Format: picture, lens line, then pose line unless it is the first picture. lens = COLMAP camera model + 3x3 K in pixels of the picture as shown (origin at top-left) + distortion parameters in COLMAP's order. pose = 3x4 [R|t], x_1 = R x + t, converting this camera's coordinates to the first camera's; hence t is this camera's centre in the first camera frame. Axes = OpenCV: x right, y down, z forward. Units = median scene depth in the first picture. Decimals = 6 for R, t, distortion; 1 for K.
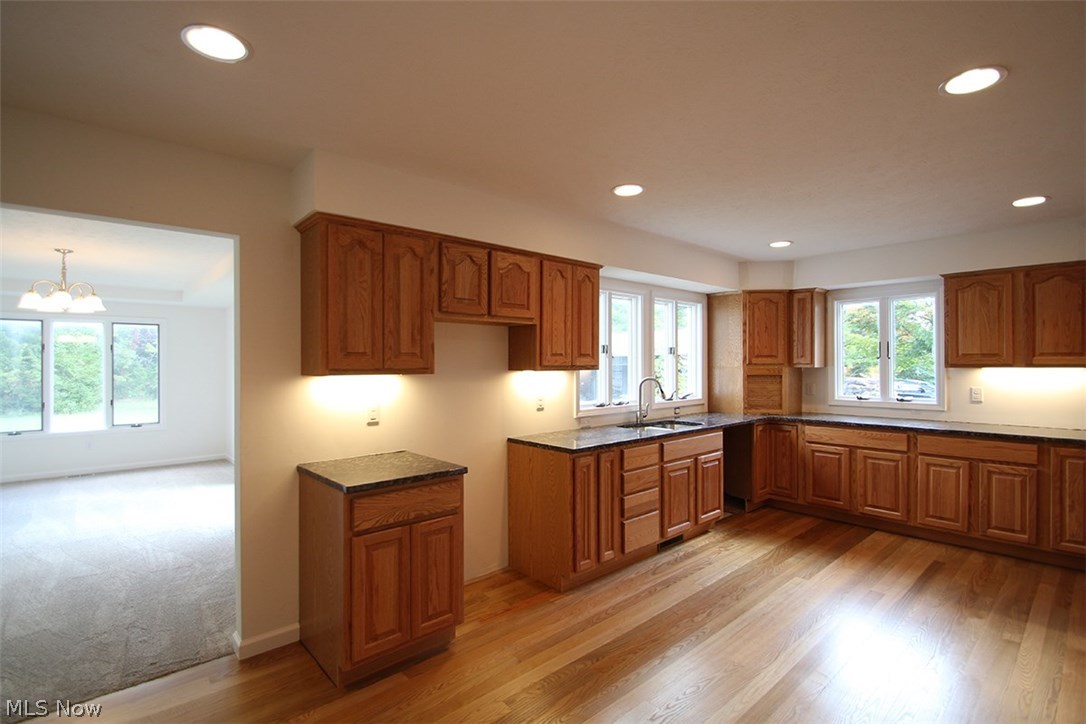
lens RADIAL K [[503.4, 0, 536.6], [0, 503.4, 361.7], [0, 0, 1]] dist [0.013432, -0.018276]
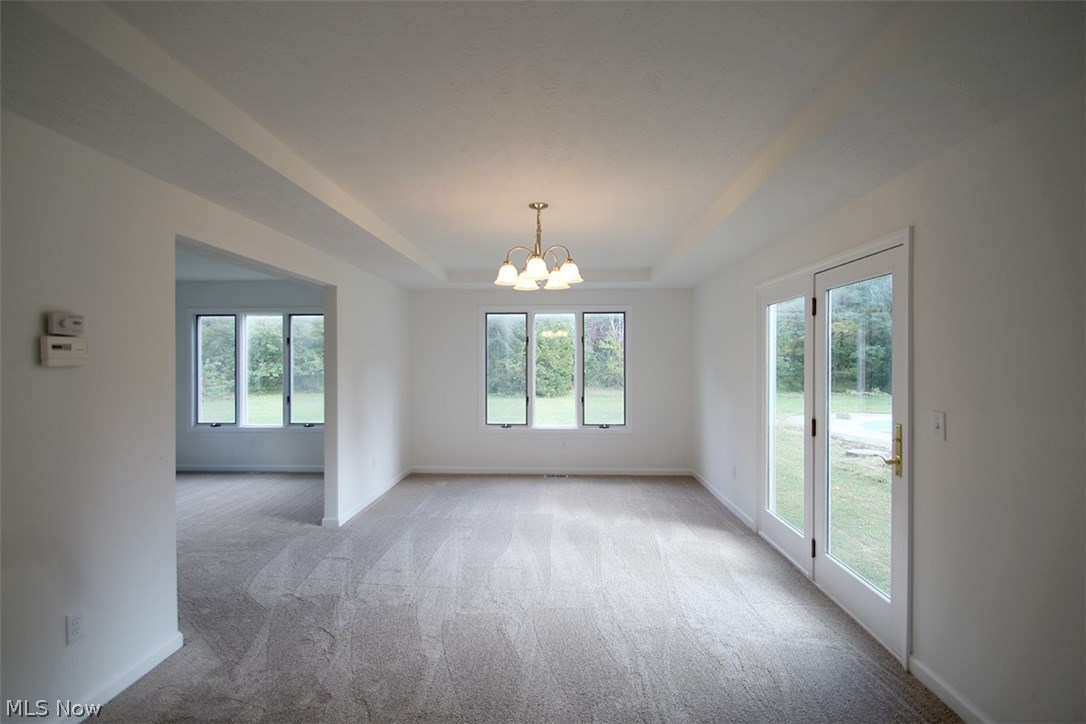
lens RADIAL K [[503.4, 0, 536.6], [0, 503.4, 361.7], [0, 0, 1]] dist [0.013432, -0.018276]
pose [[0.712120, 0.006261, -0.702030, -0.272189], [0.001747, 0.999941, 0.010691, 0.002584], [0.702056, -0.008840, 0.712067, 0.302114]]
